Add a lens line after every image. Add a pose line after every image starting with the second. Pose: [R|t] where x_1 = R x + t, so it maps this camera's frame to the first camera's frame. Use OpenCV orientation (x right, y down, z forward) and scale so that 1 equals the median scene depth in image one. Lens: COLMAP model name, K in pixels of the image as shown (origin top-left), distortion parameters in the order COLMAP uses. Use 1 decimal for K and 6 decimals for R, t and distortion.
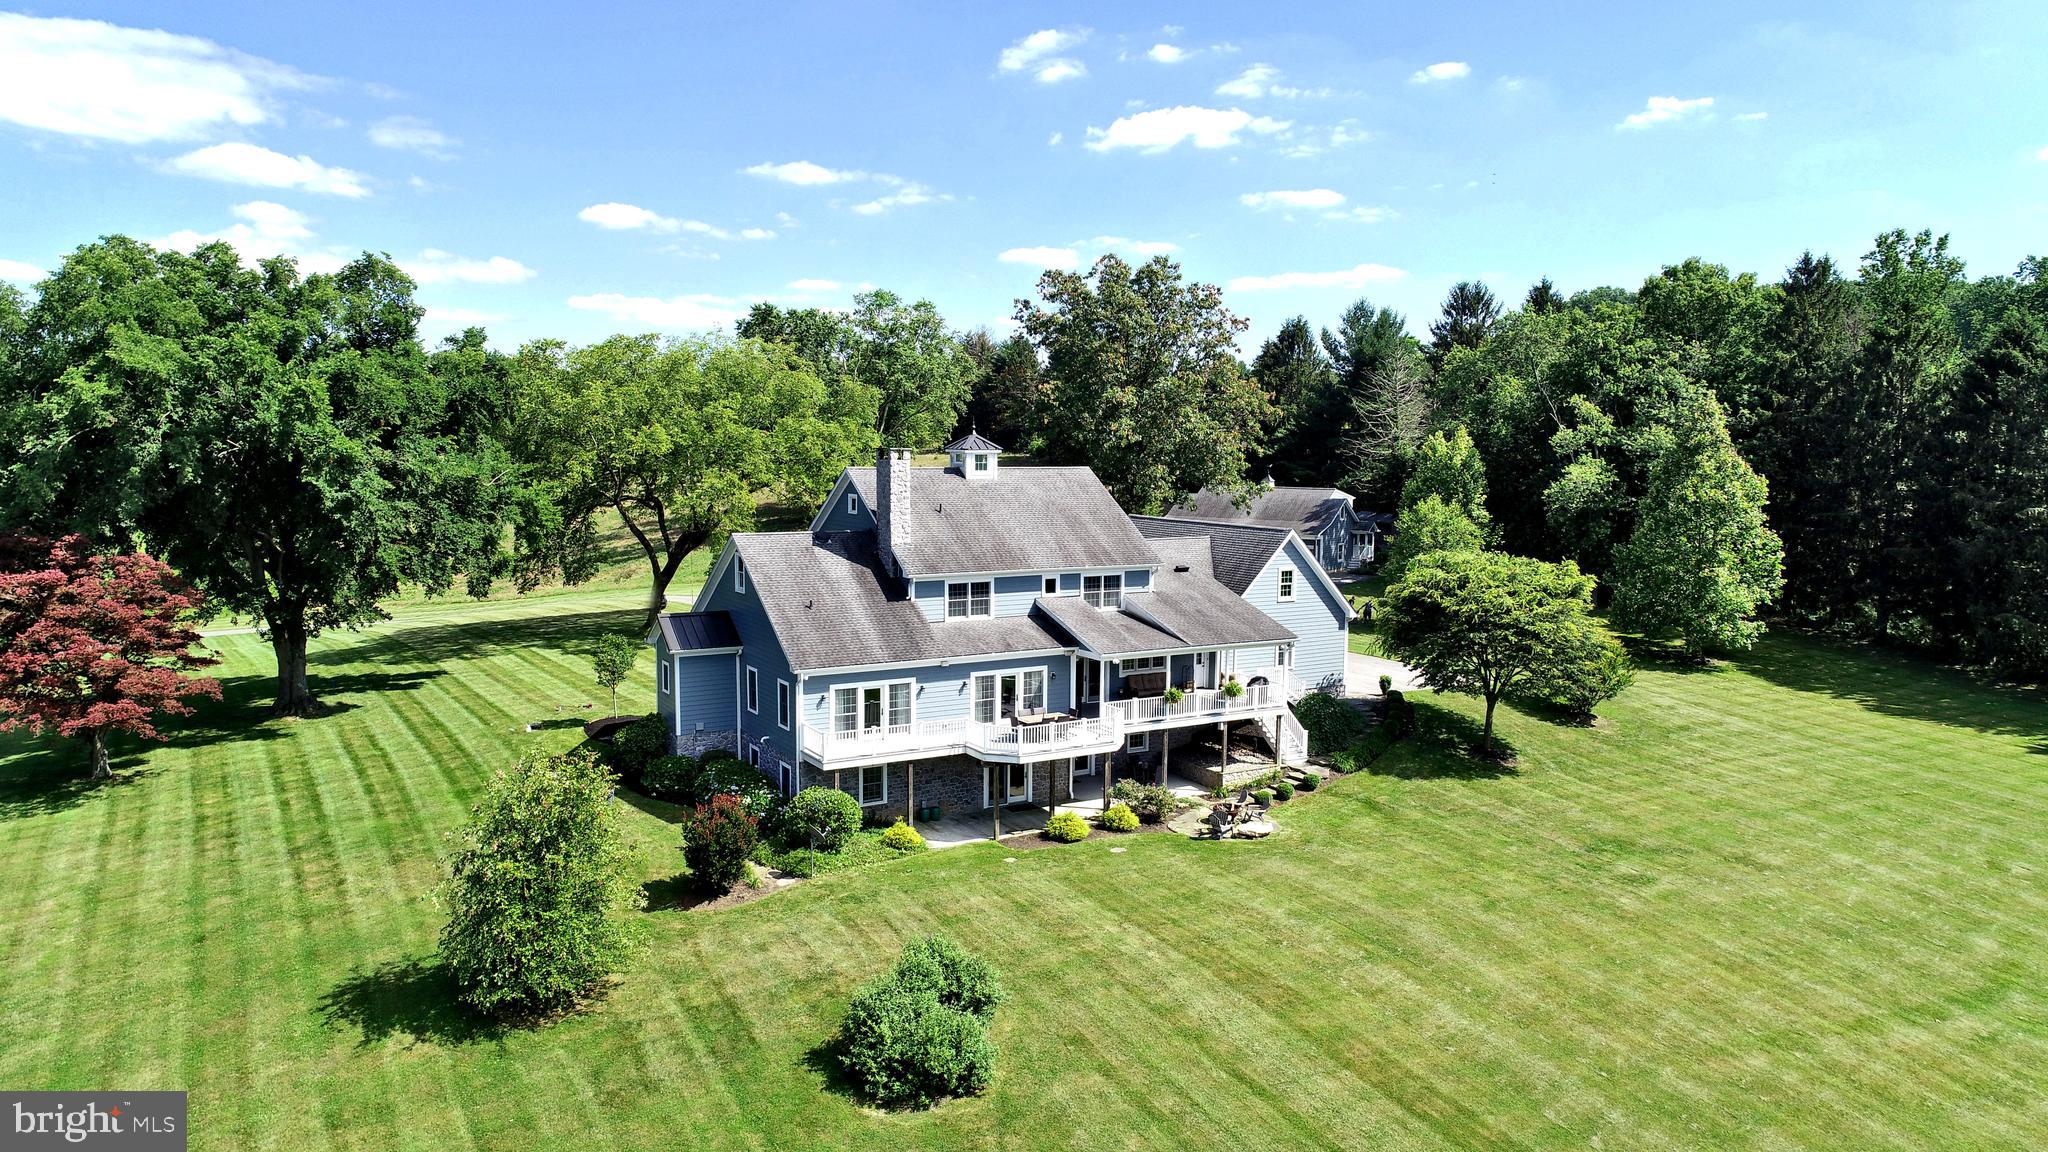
lens RADIAL K [[1396.0, 0, 1024.0], [0, 1396.0, 576.0], [0, 0, 1]] dist [0.020210, -0.001153]
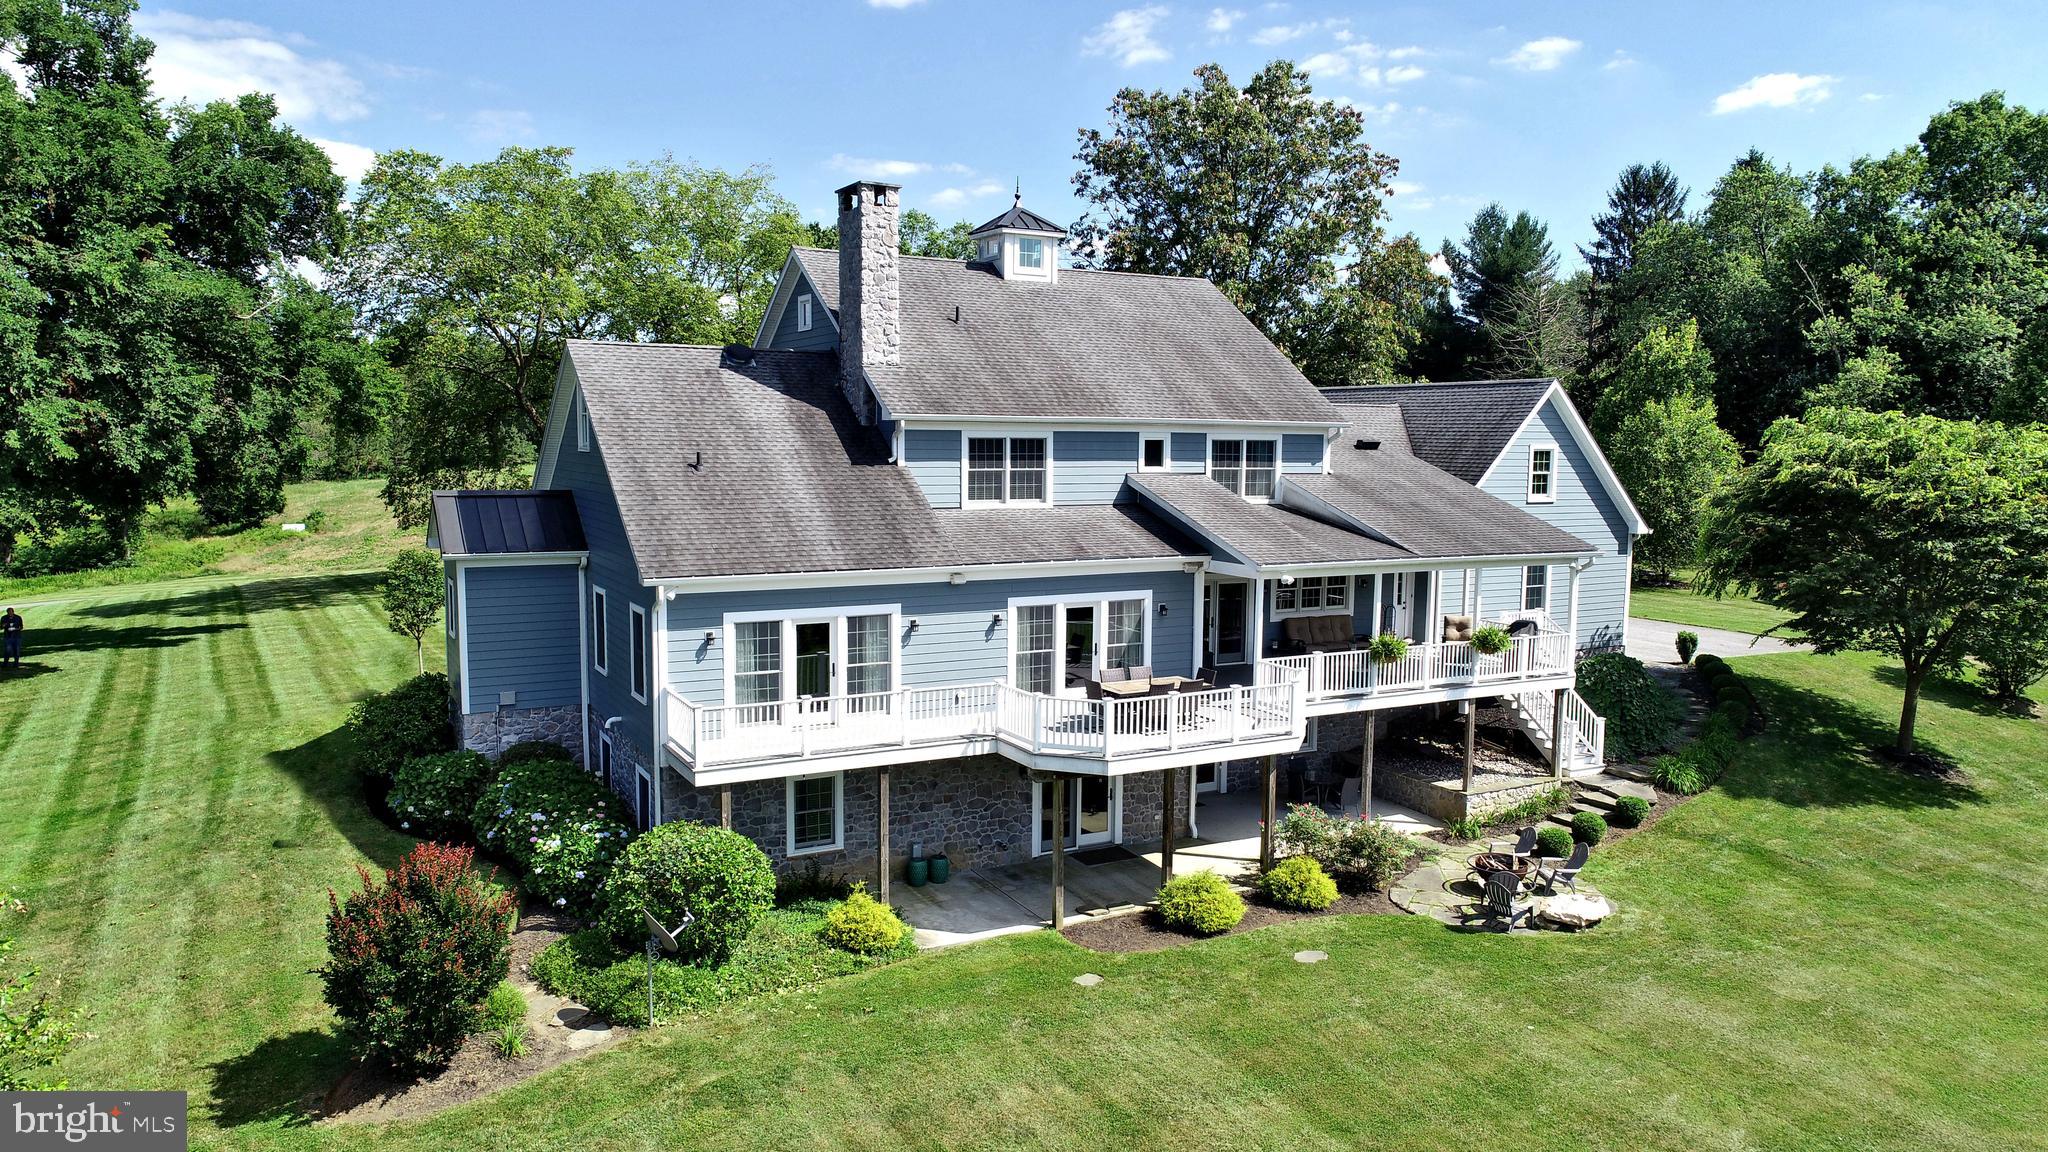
lens RADIAL K [[1396.0, 0, 1024.0], [0, 1396.0, 576.0], [0, 0, 1]] dist [0.020210, -0.001153]
pose [[0.999404, 0.005183, -0.034115, -0.014320], [-0.005097, 0.999984, 0.002622, 0.058306], [0.034128, -0.002446, 0.999414, 0.468577]]
